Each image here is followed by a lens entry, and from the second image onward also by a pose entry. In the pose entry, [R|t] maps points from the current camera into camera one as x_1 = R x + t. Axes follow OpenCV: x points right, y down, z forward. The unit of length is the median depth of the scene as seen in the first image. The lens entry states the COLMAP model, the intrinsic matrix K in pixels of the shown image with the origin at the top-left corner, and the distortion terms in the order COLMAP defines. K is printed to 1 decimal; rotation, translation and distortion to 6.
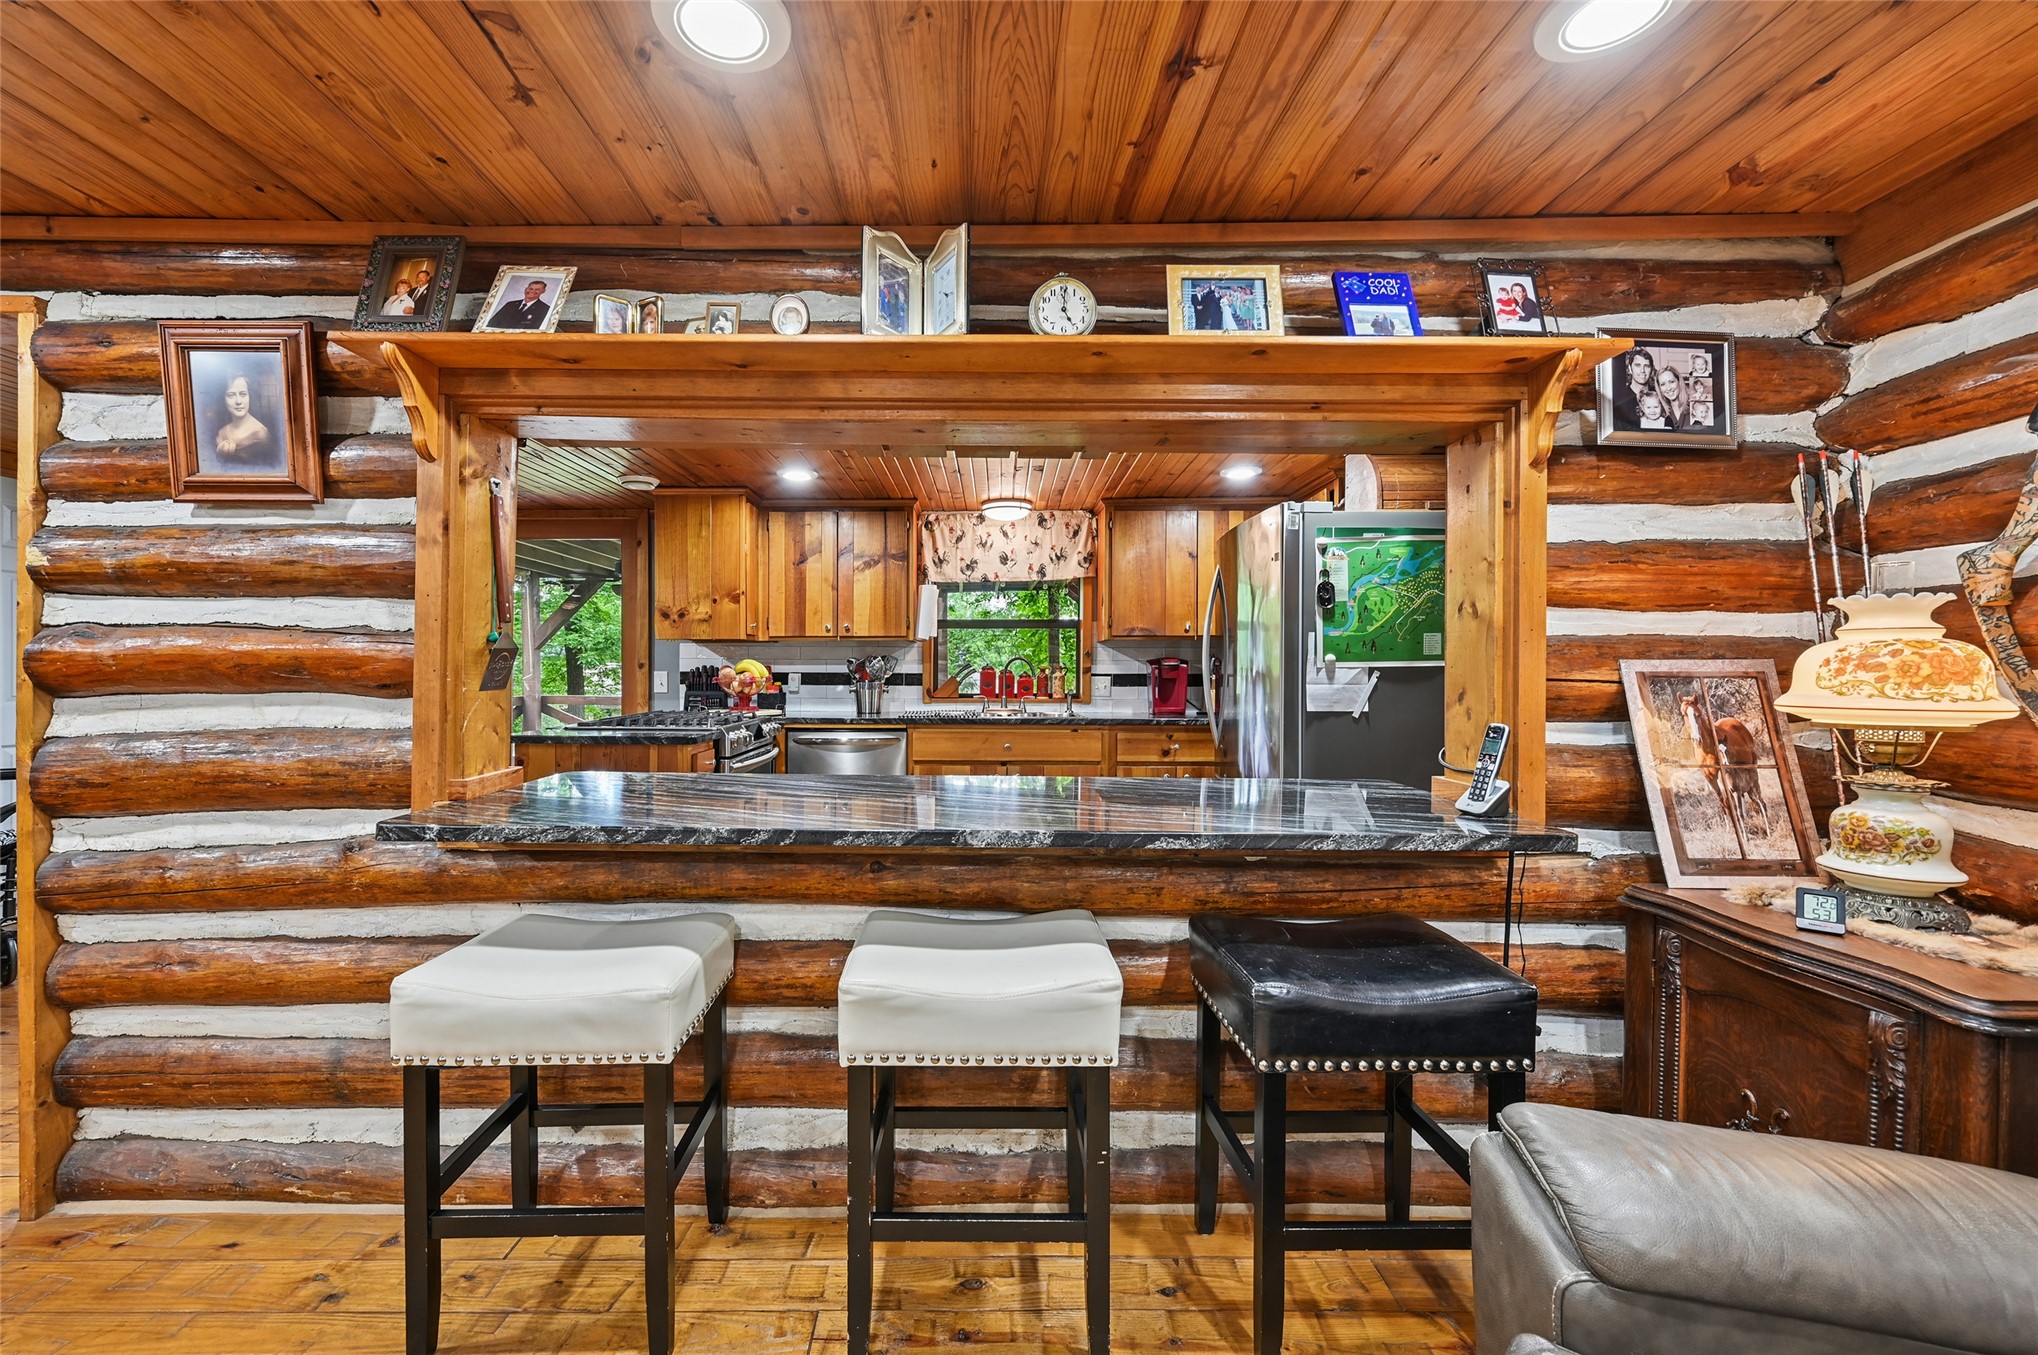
lens RADIAL K [[824.3, 0, 971.8], [0, 824.3, 676.7], [0, 0, 1]] dist [-0.001525, 0.000127]
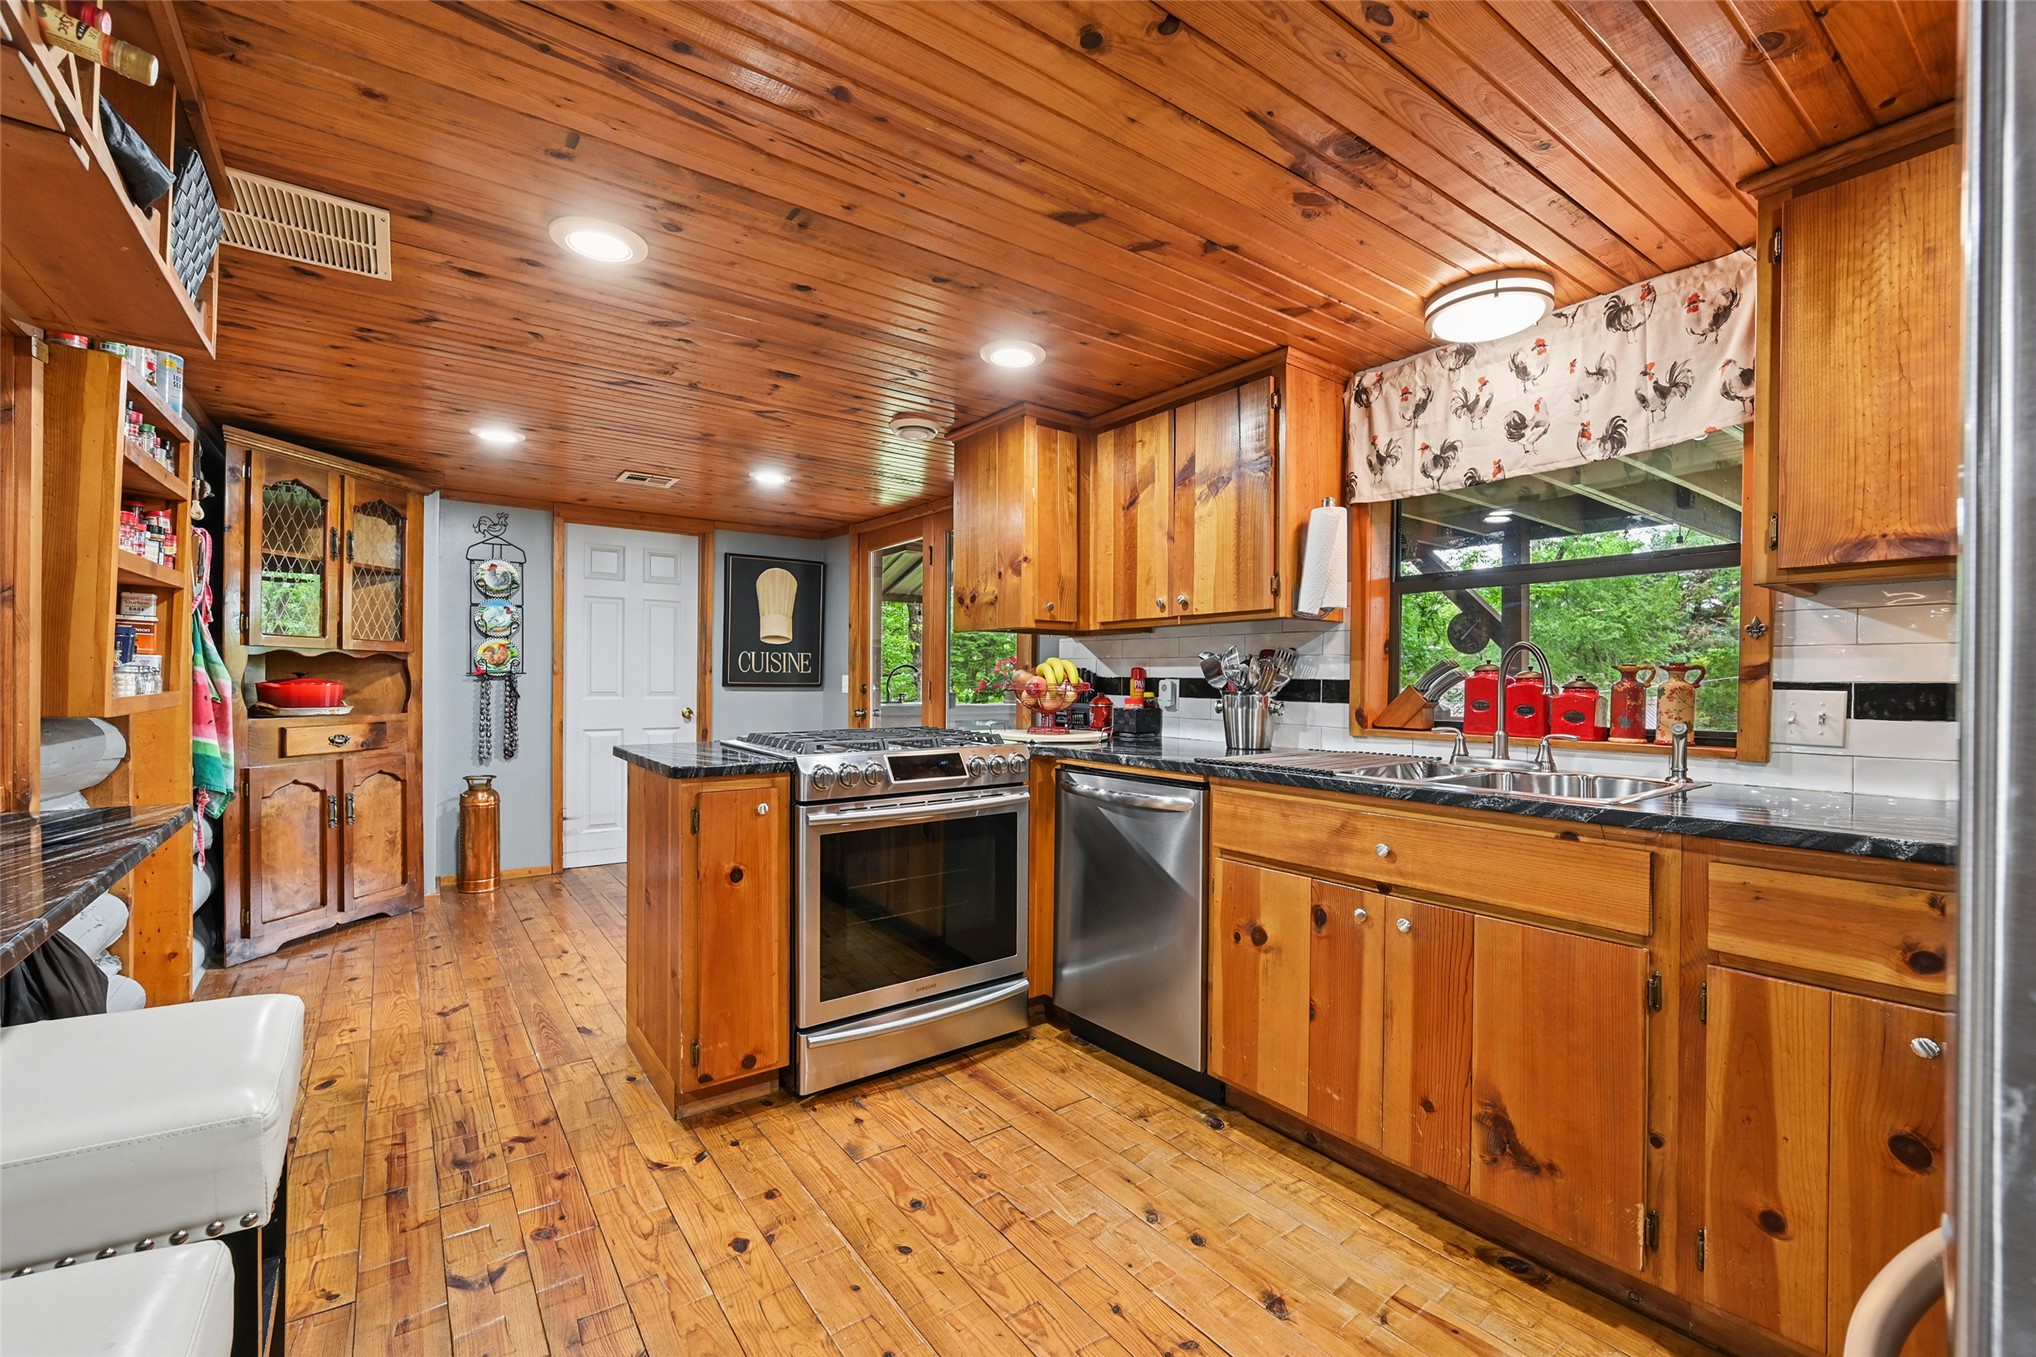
lens RADIAL K [[841.1, 0, 1018.2], [0, 841.1, 678.0], [0, 0, 1]] dist [-0.000958, 0.000130]
pose [[0.609383, 0.002463, -0.792872, 0.237878], [-0.010647, 0.999930, -0.005077, -0.000167], [0.792804, 0.011536, 0.609367, 0.505129]]
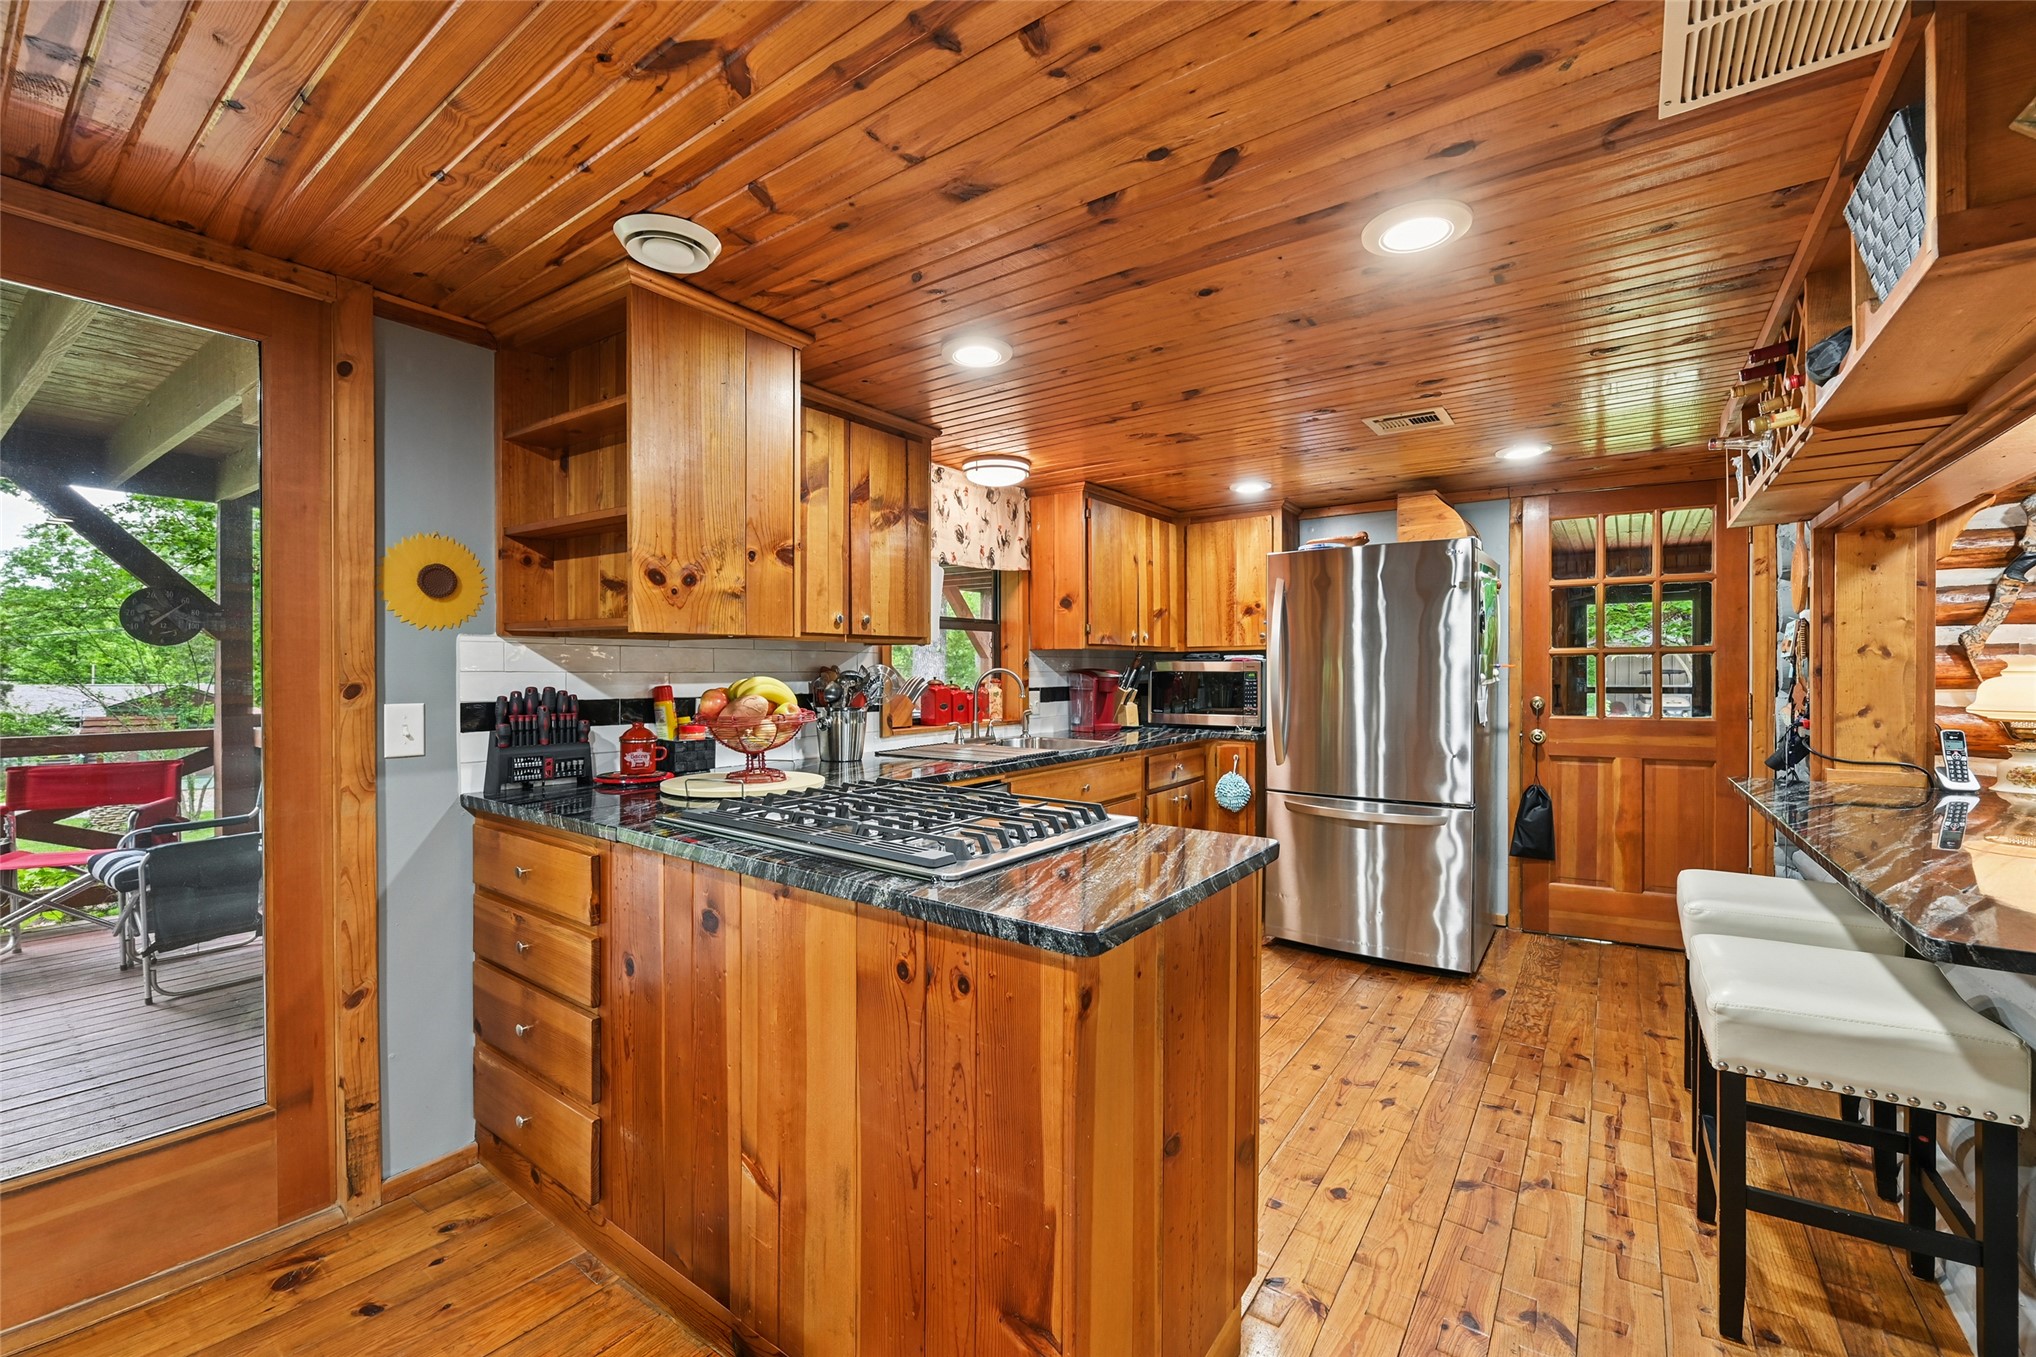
lens RADIAL K [[841.1, 0, 1027.2], [0, 841.1, 678.5], [0, 0, 1]] dist [-0.000958, 0.000130]
pose [[0.568405, -0.011297, 0.822672, -0.547764], [0.004249, 0.999933, 0.010795, -0.022283], [-0.822738, -0.002641, 0.568414, 0.522025]]
